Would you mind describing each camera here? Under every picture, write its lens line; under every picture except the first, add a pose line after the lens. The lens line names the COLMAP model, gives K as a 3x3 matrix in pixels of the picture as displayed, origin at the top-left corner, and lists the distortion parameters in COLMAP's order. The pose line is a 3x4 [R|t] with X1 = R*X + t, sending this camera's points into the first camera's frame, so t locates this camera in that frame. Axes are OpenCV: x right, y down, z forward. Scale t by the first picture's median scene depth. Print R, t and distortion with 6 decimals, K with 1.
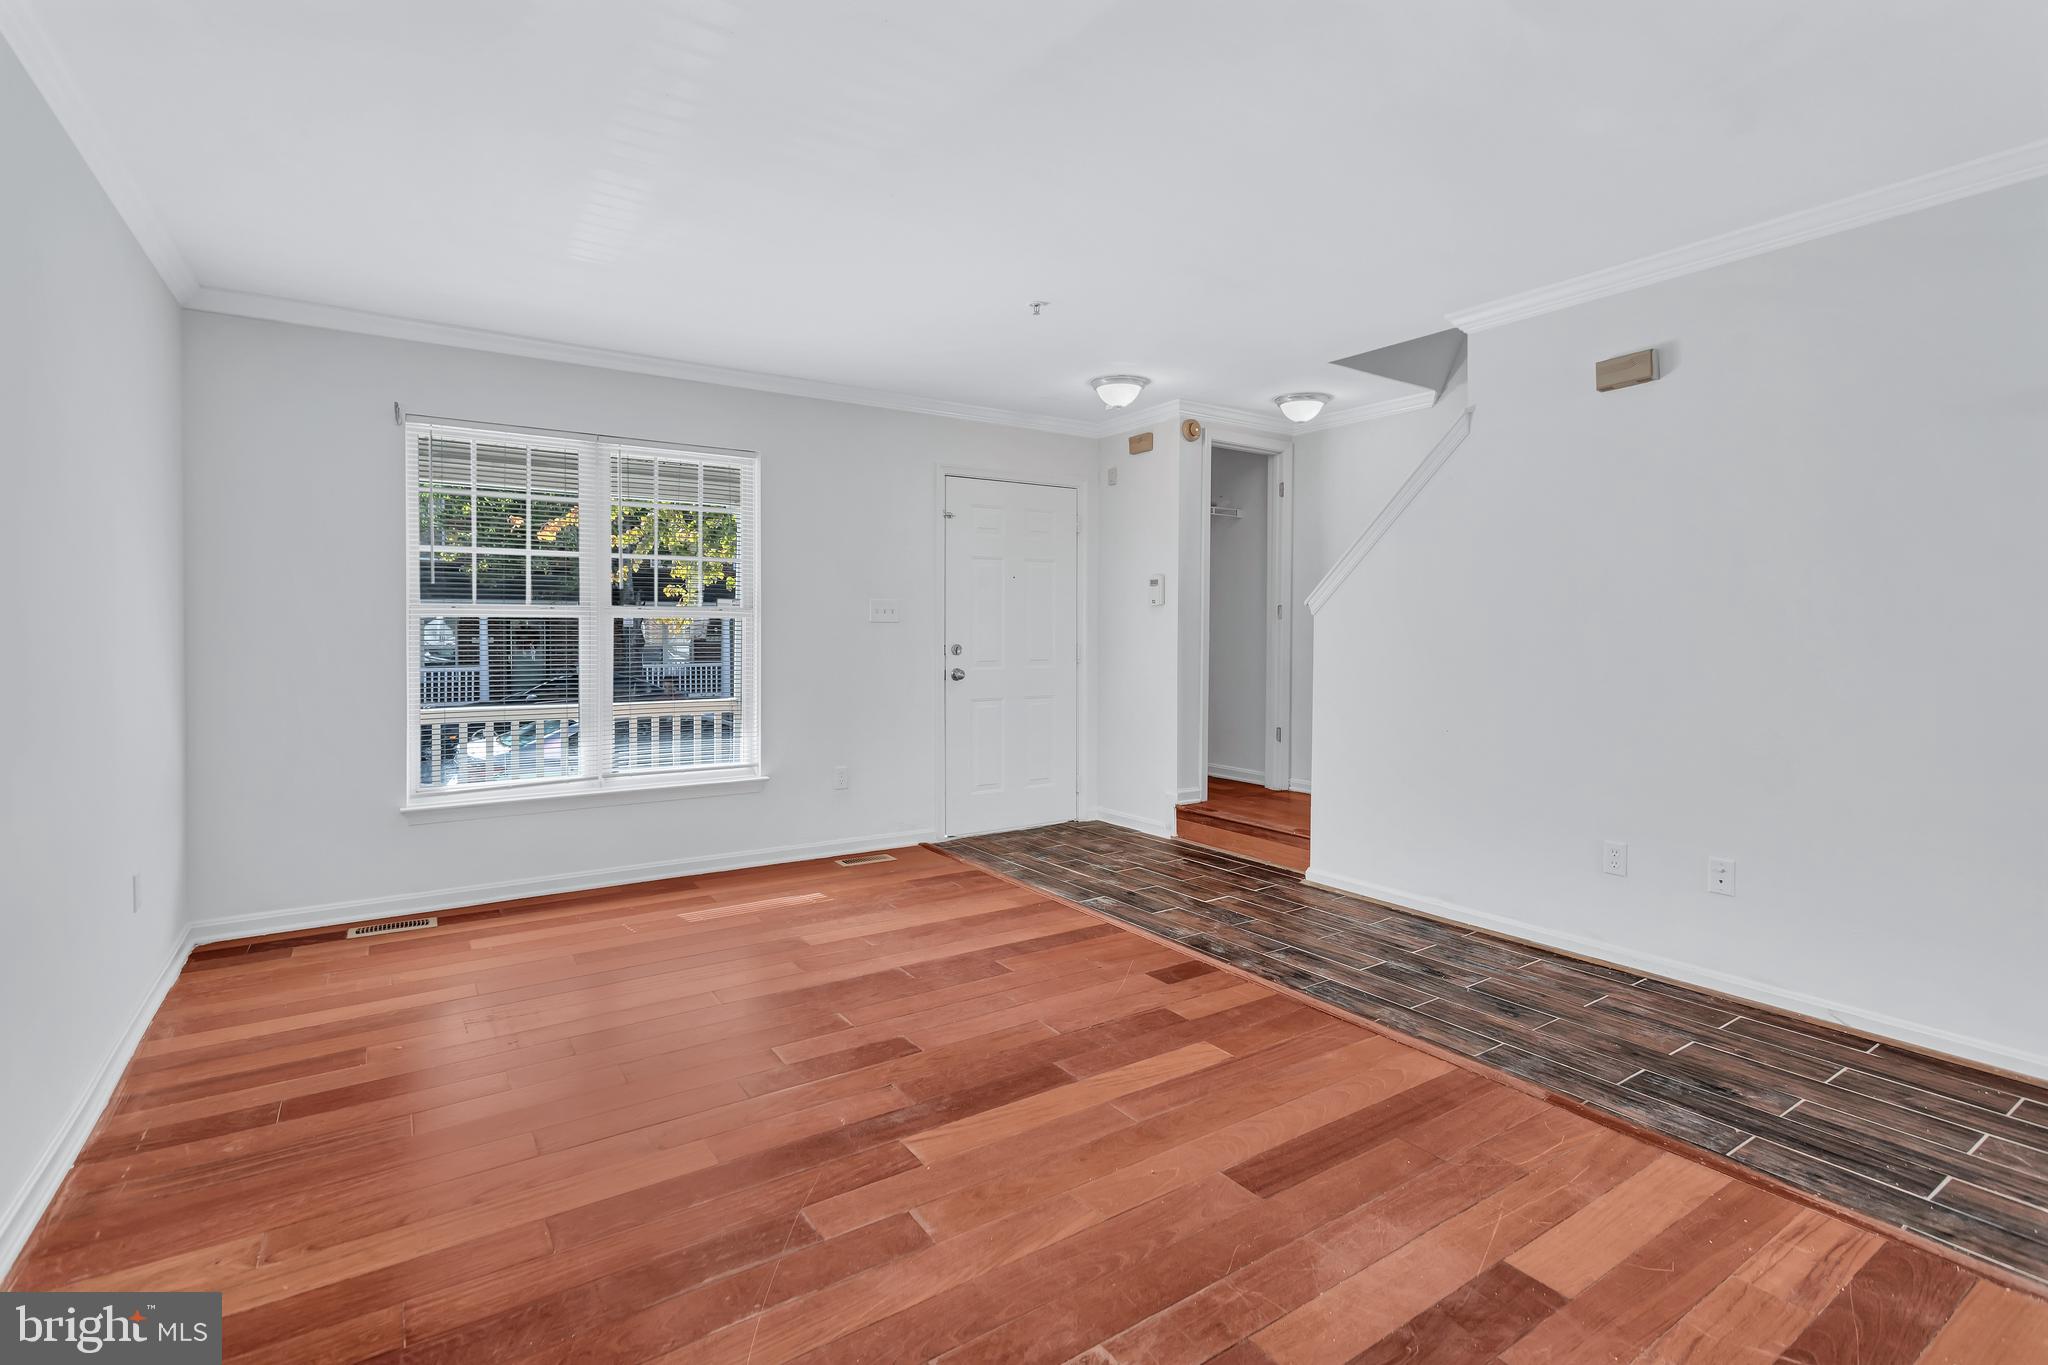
lens RADIAL K [[991.1, 0, 1048.4], [0, 991.1, 622.0], [0, 0, 1]] dist [-0.002832, -0.000072]
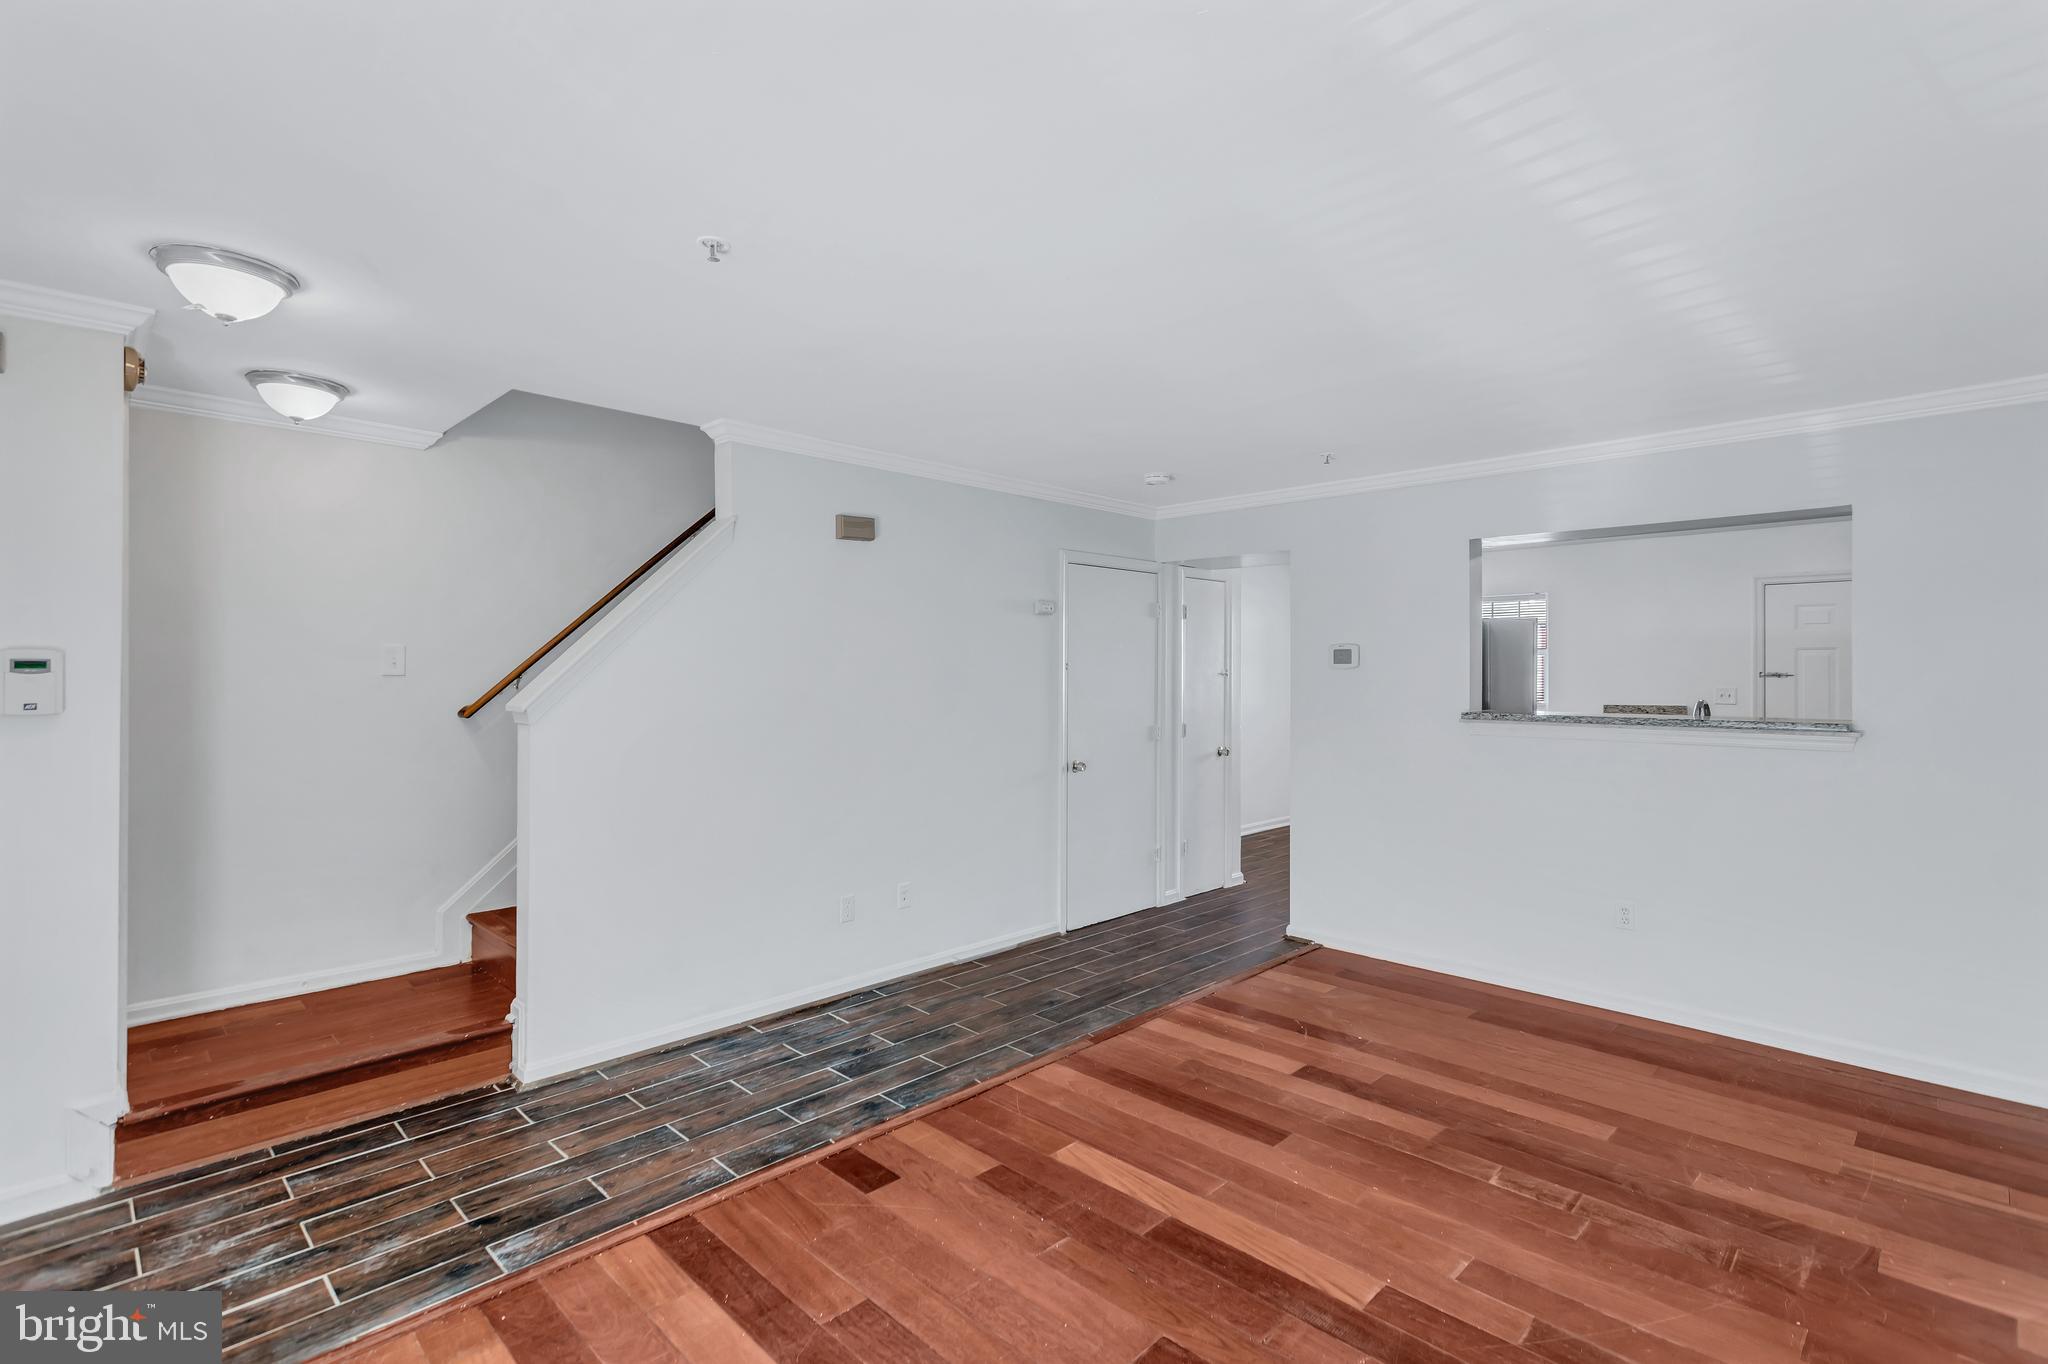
lens RADIAL K [[991.1, 0, 1023.9], [0, 991.1, 674.6], [0, 0, 1]] dist [-0.002832, -0.000072]
pose [[-0.203961, -0.003973, 0.978971, -0.791740], [-0.003216, 0.999989, 0.003388, -0.068050], [-0.978974, -0.002458, -0.203972, 1.184873]]
